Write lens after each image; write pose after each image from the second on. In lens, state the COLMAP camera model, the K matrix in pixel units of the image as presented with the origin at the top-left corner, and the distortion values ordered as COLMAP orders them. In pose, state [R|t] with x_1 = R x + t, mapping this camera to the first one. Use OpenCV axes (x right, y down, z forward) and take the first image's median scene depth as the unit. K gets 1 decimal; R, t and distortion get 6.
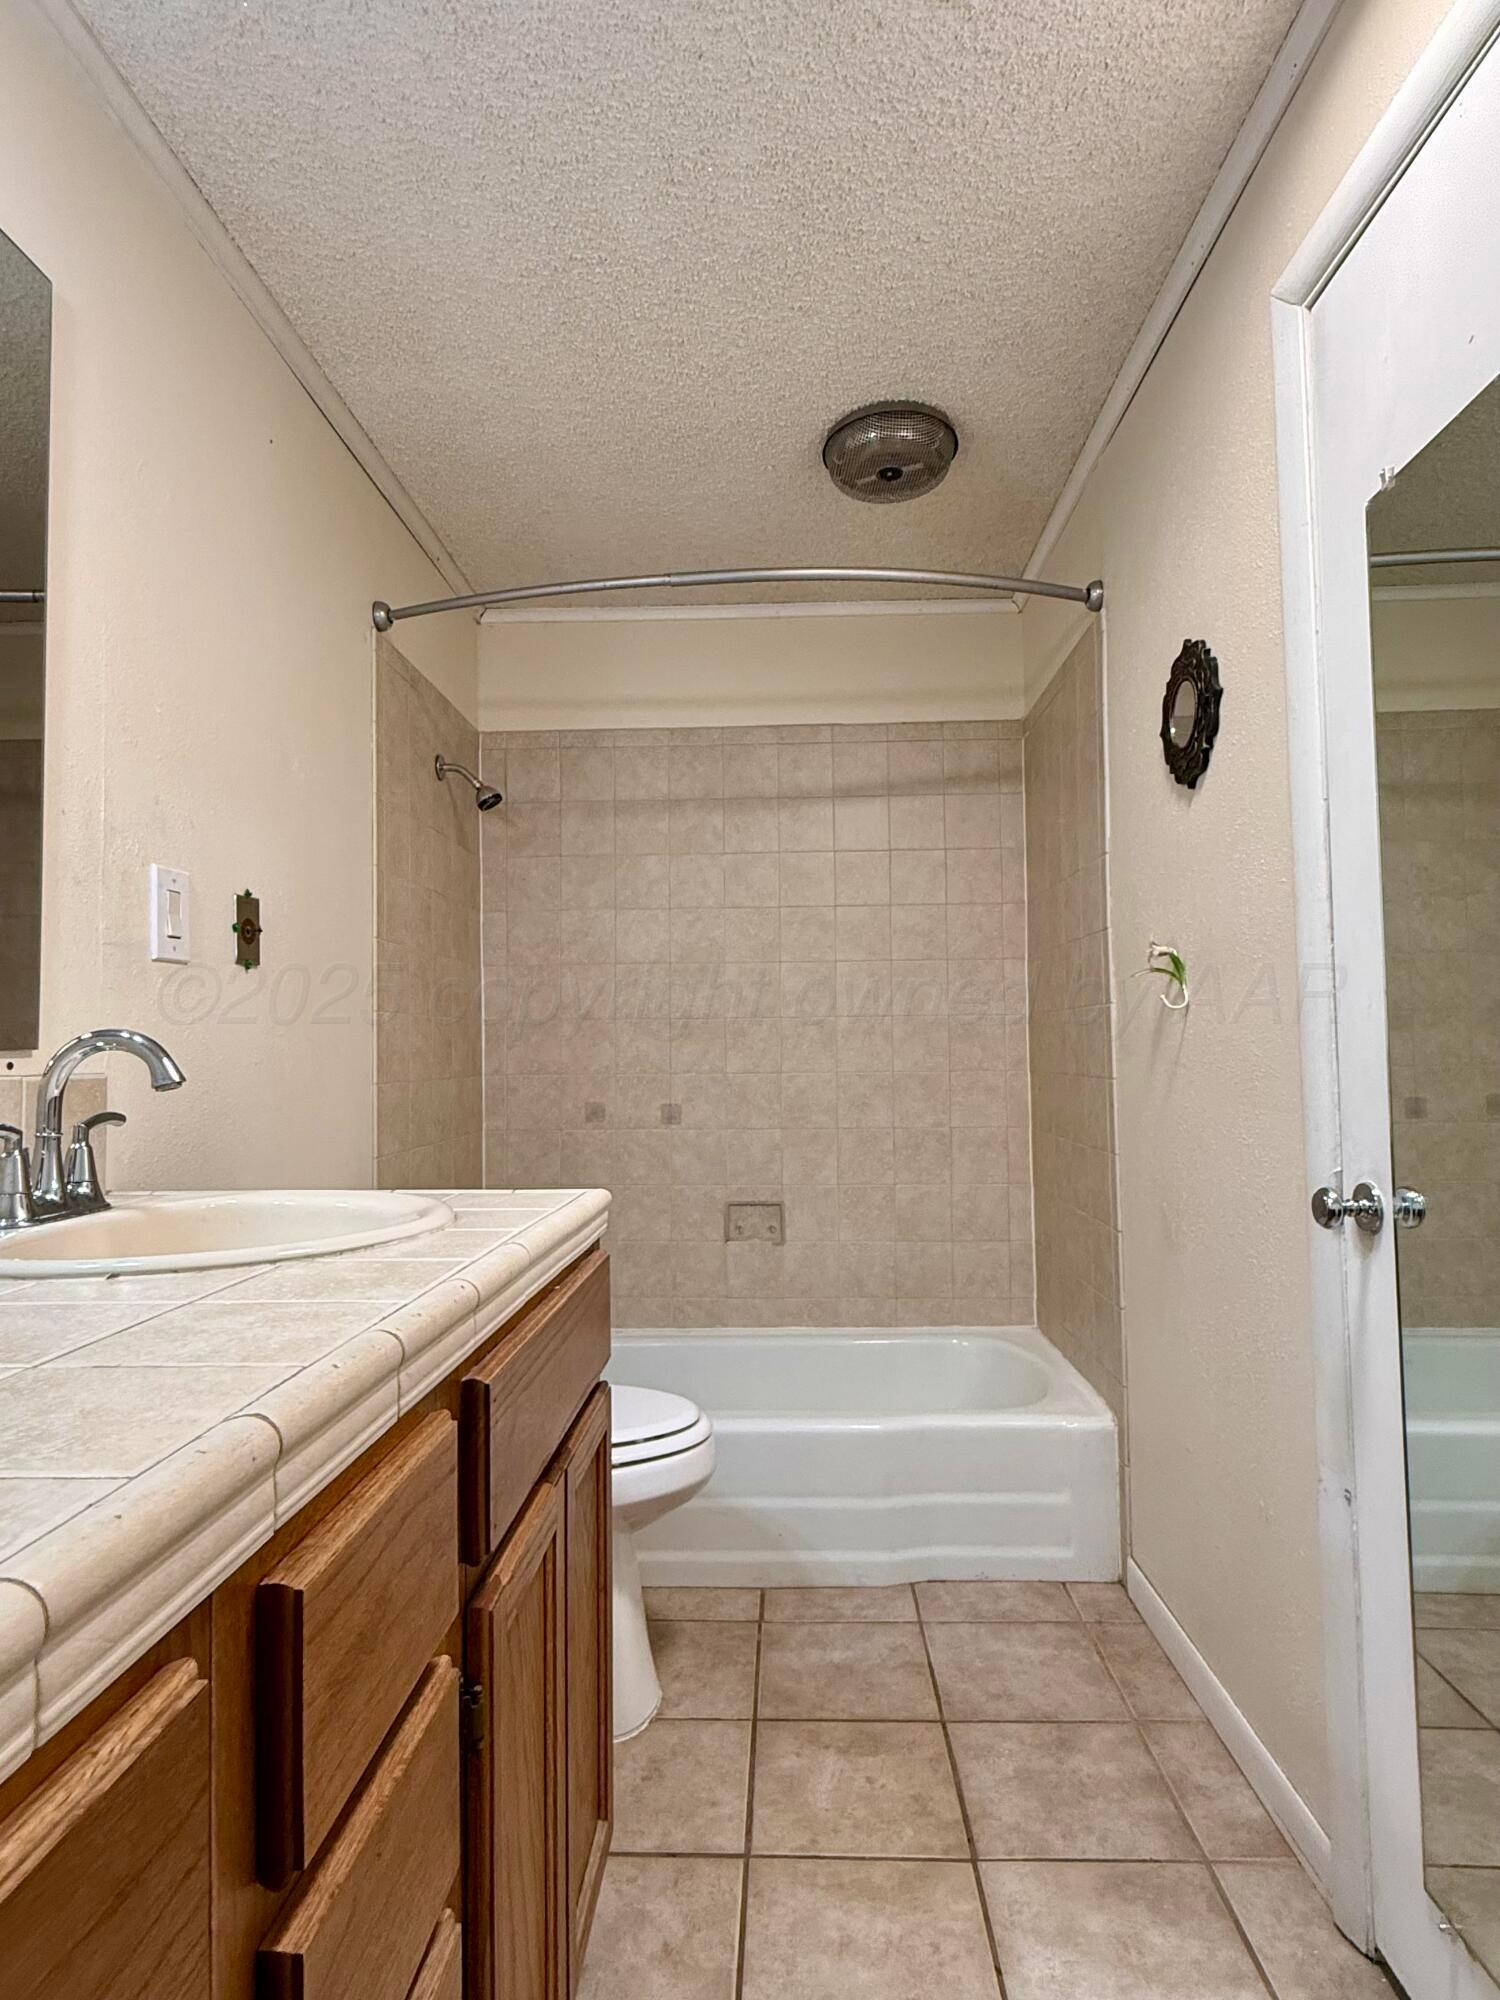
lens RADIAL K [[1095.4, 0, 751.3], [0, 1095.4, 1001.0], [0, 0, 1]] dist [-0.000654, -0.001066]
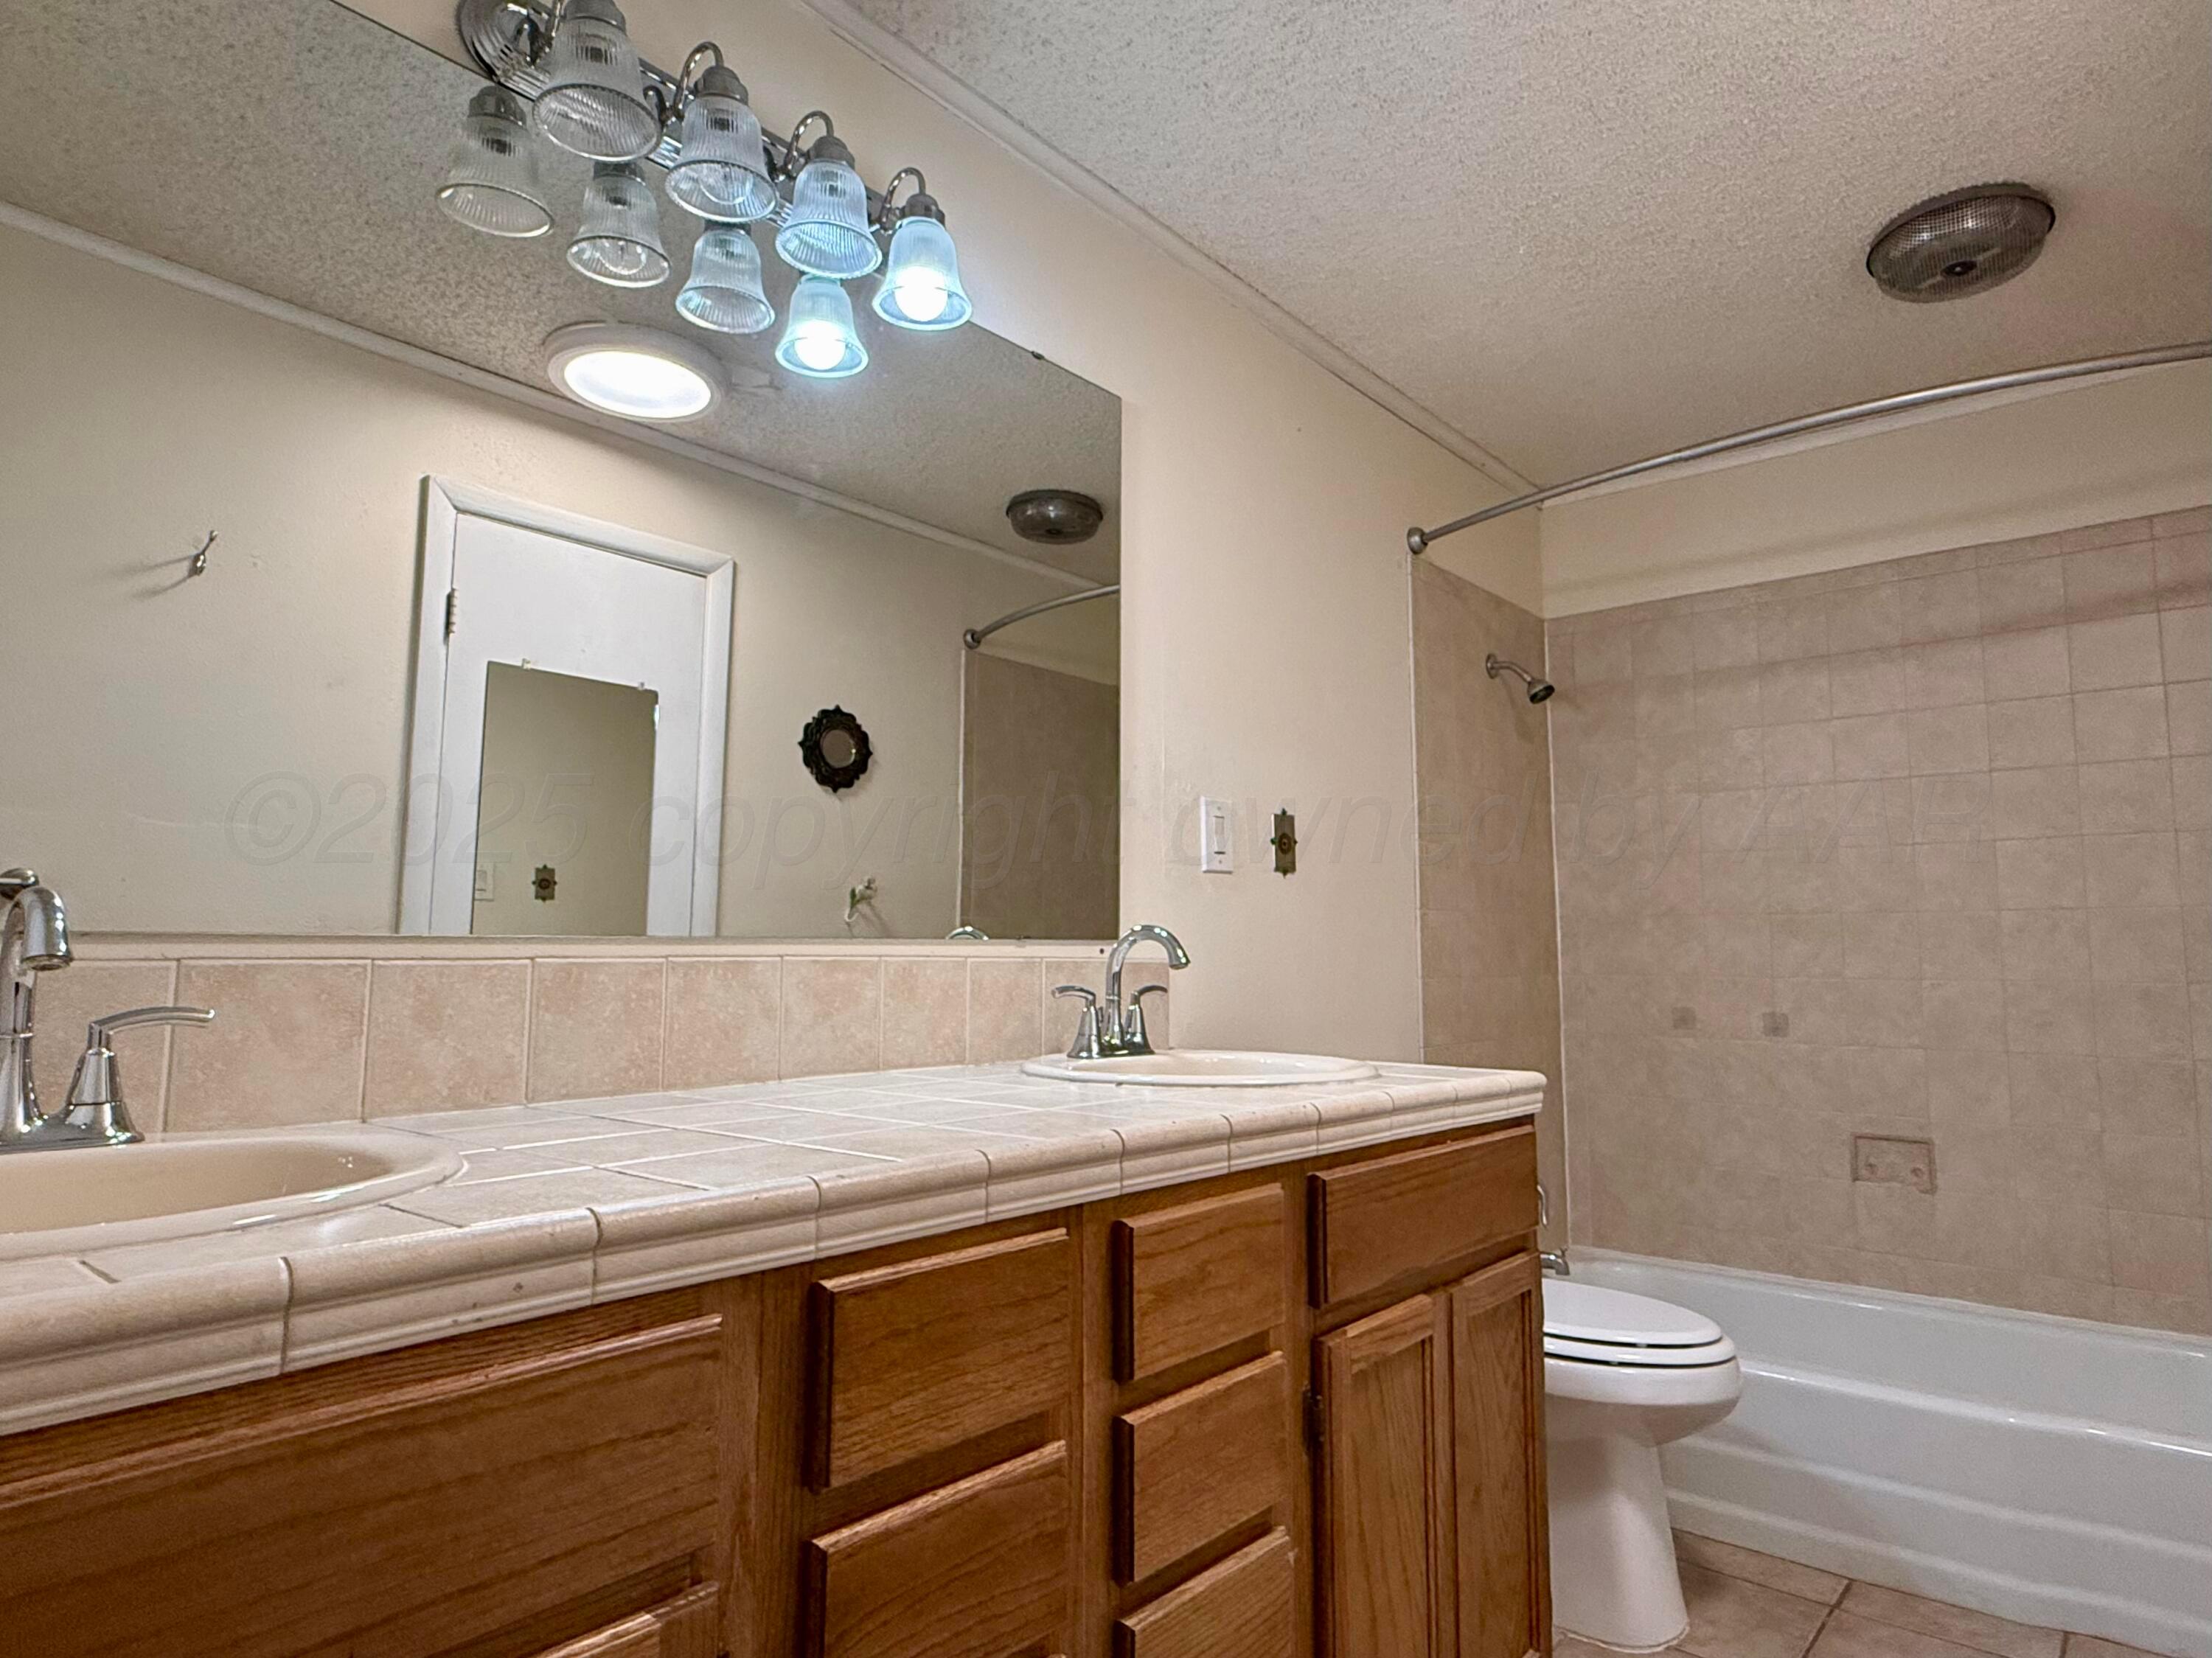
lens RADIAL K [[1211.4, 0, 1101.4], [0, 1211.4, 827.2], [0, 0, 1]] dist [-0.000654, -0.001066]
pose [[0.782889, -0.050101, -0.620140, 0.116417], [0.015390, 0.998007, -0.061201, -0.001887], [0.621971, 0.038370, 0.782100, -0.090688]]
